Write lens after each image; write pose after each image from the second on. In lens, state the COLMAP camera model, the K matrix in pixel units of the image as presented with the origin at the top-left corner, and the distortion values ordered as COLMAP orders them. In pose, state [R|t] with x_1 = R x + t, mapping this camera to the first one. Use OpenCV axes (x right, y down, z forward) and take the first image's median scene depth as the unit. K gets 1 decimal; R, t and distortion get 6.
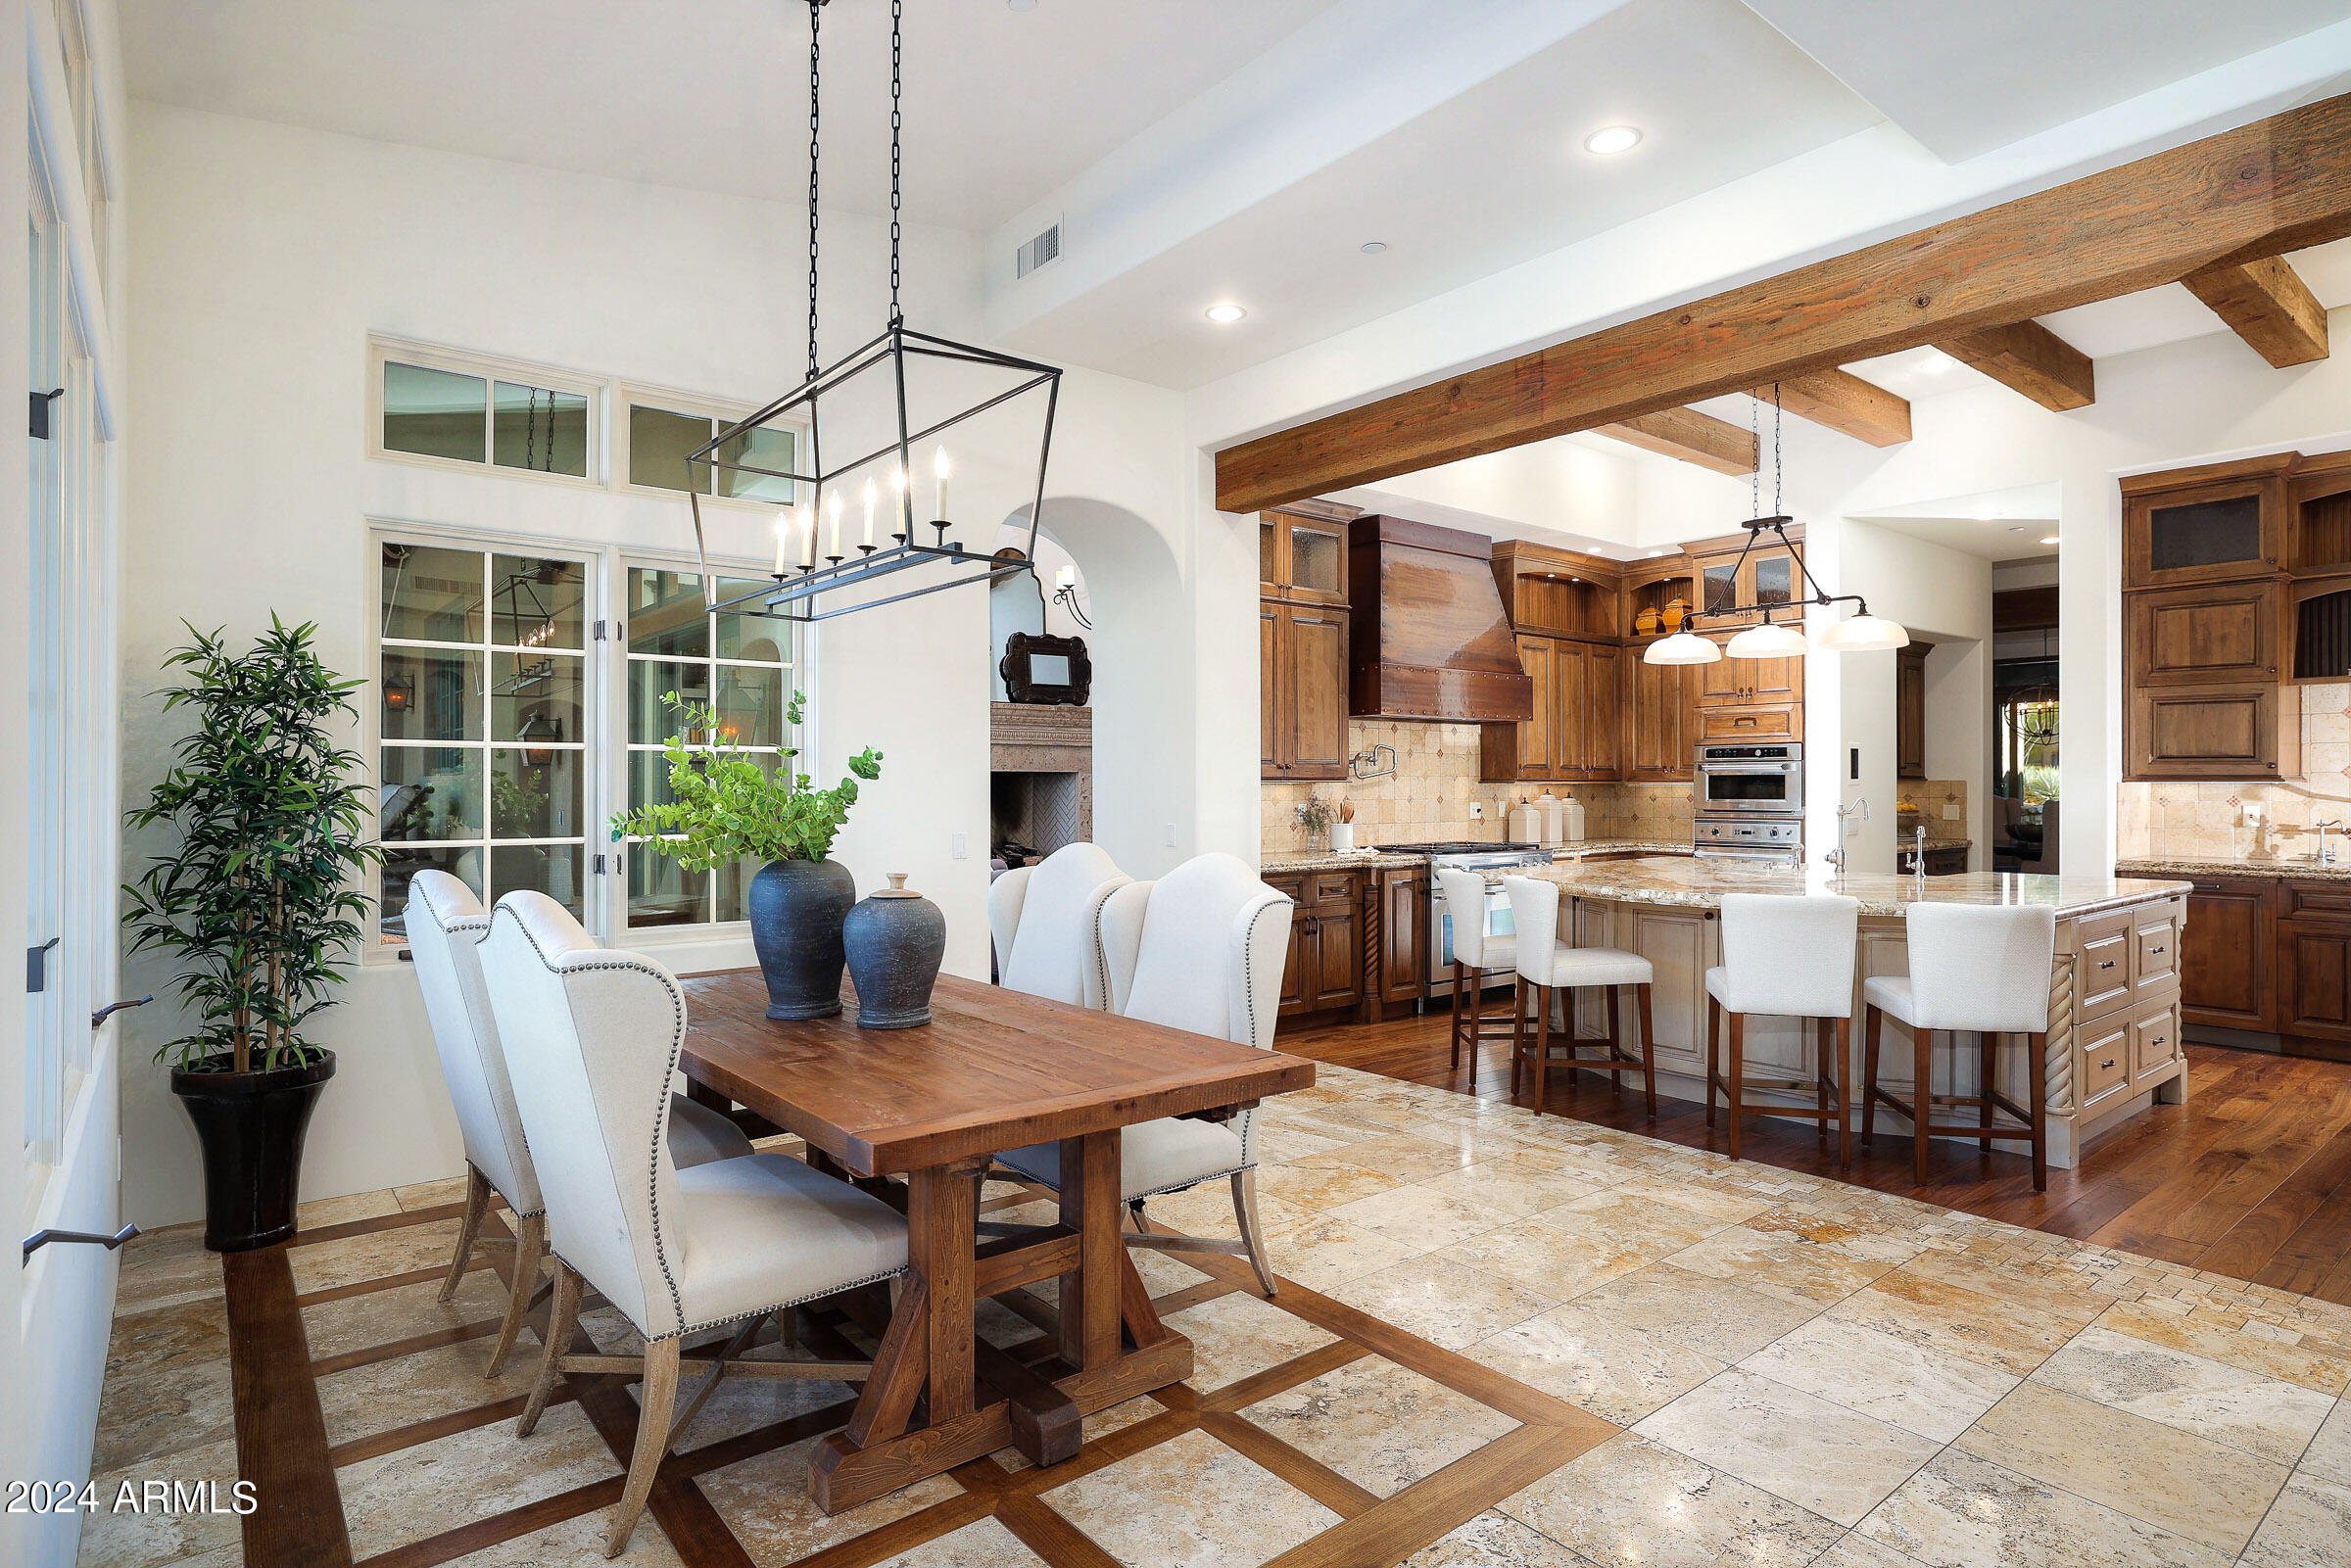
lens RADIAL K [[1241.3, 0, 1175.5], [0, 1241.3, 784.0], [0, 0, 1]] dist [-0.034709, 0.029434]
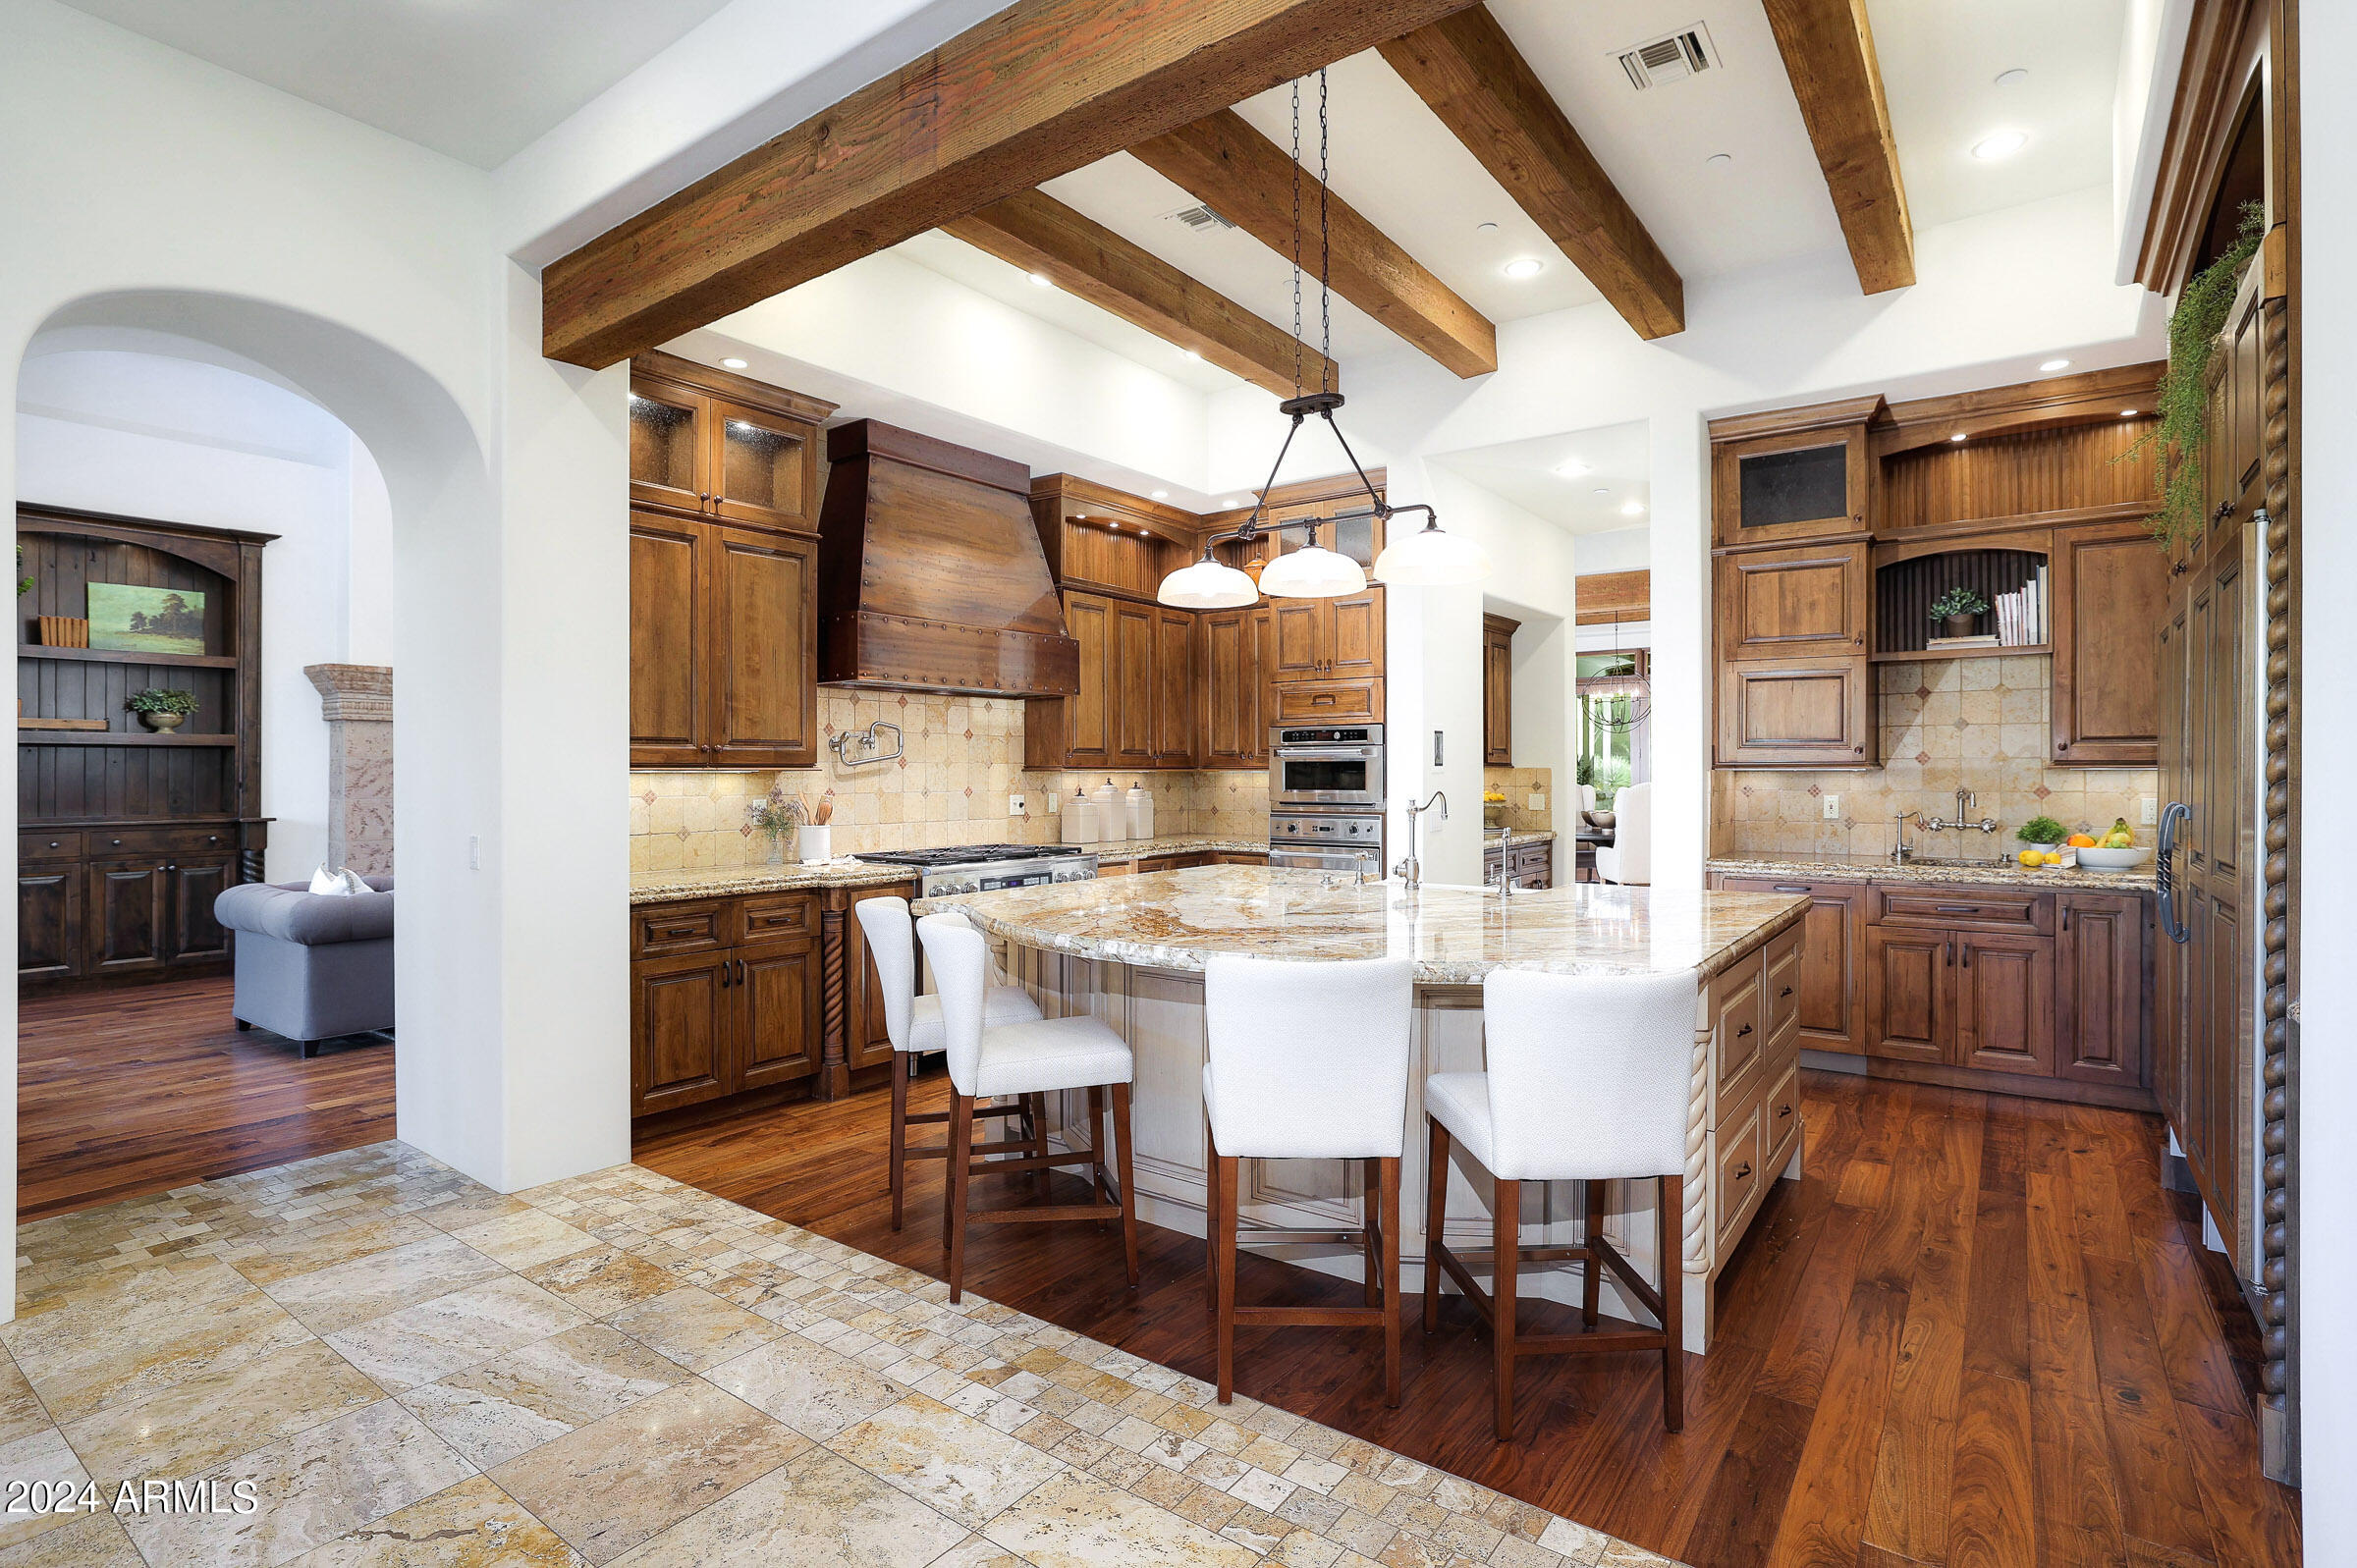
lens RADIAL K [[1165.6, 0, 1173.8], [0, 1165.6, 771.7], [0, 0, 1]] dist [-0.020217, 0.001624]
pose [[0.965265, -0.001133, 0.261270, 0.170835], [0.001118, 0.999999, 0.000206, -0.000542], [-0.261270, 0.000093, 0.965266, 0.279713]]
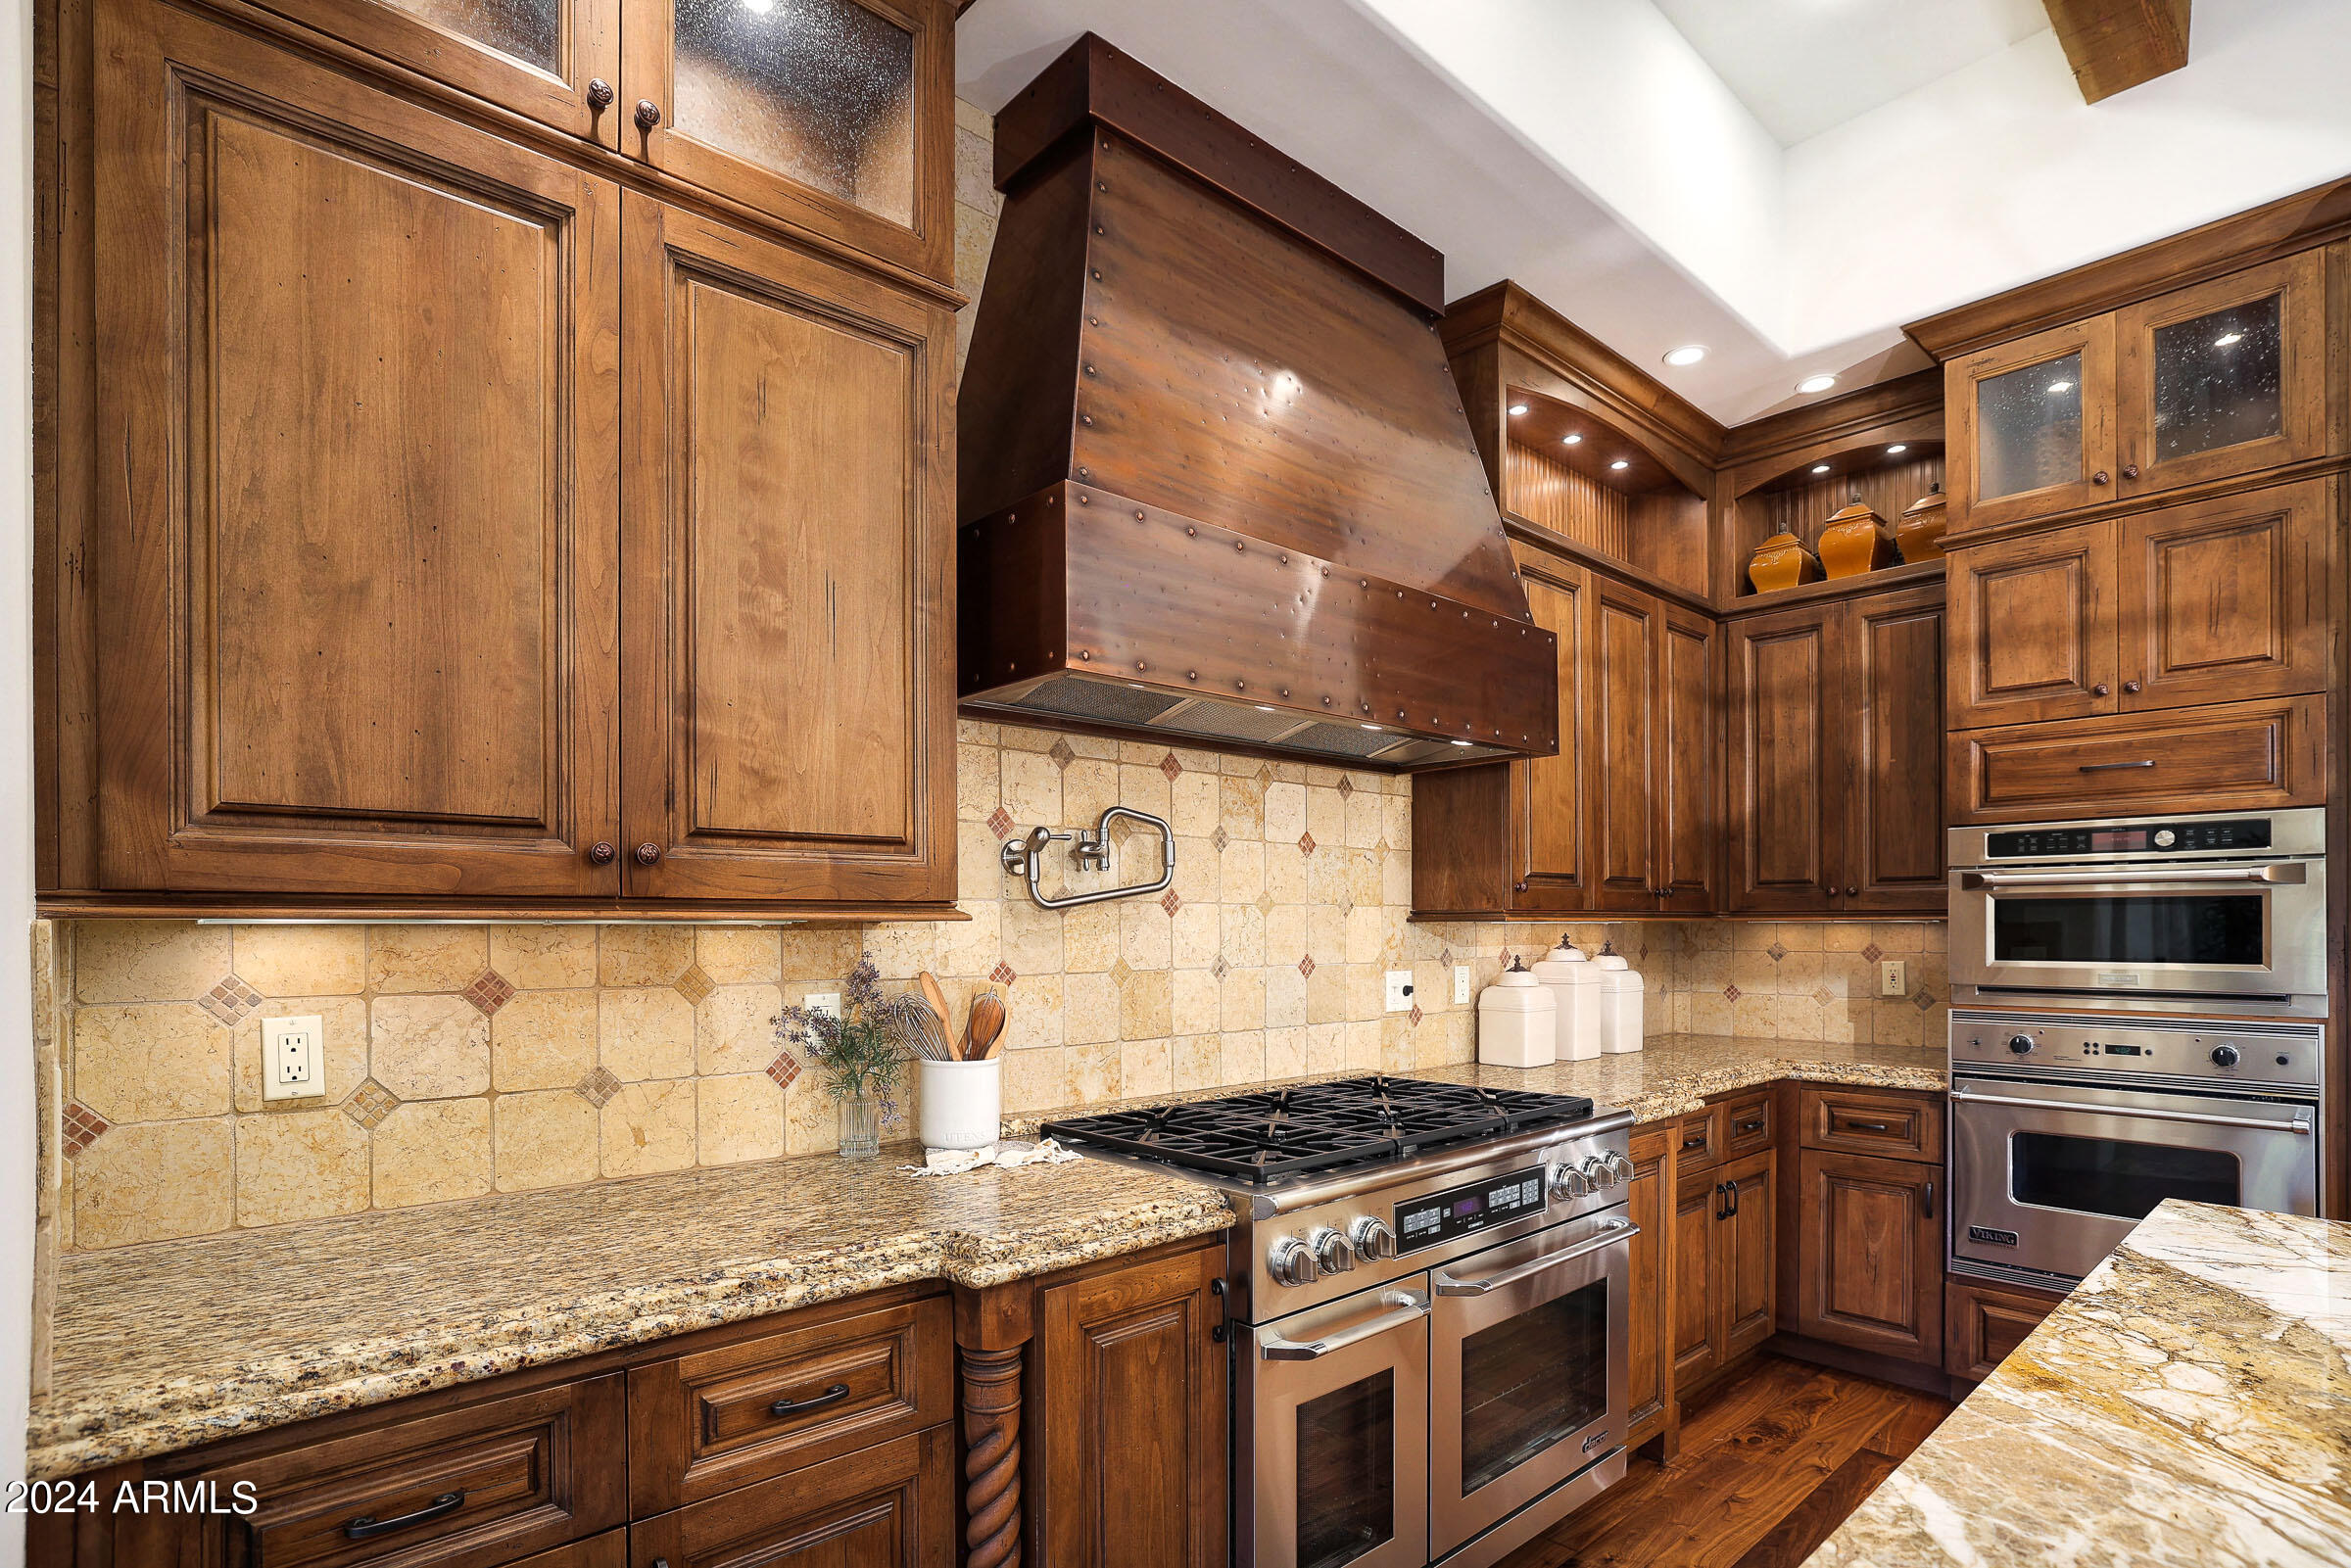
lens RADIAL K [[1169.6, 0, 1180.1], [0, 1169.6, 940.3], [0, 0, 1]] dist [-0.009948, 0.000567]
pose [[0.997978, -0.006809, 0.063193, 0.180272], [0.006160, 0.999926, 0.010460, 0.000892], [-0.063259, -0.010049, 0.997947, 0.765666]]
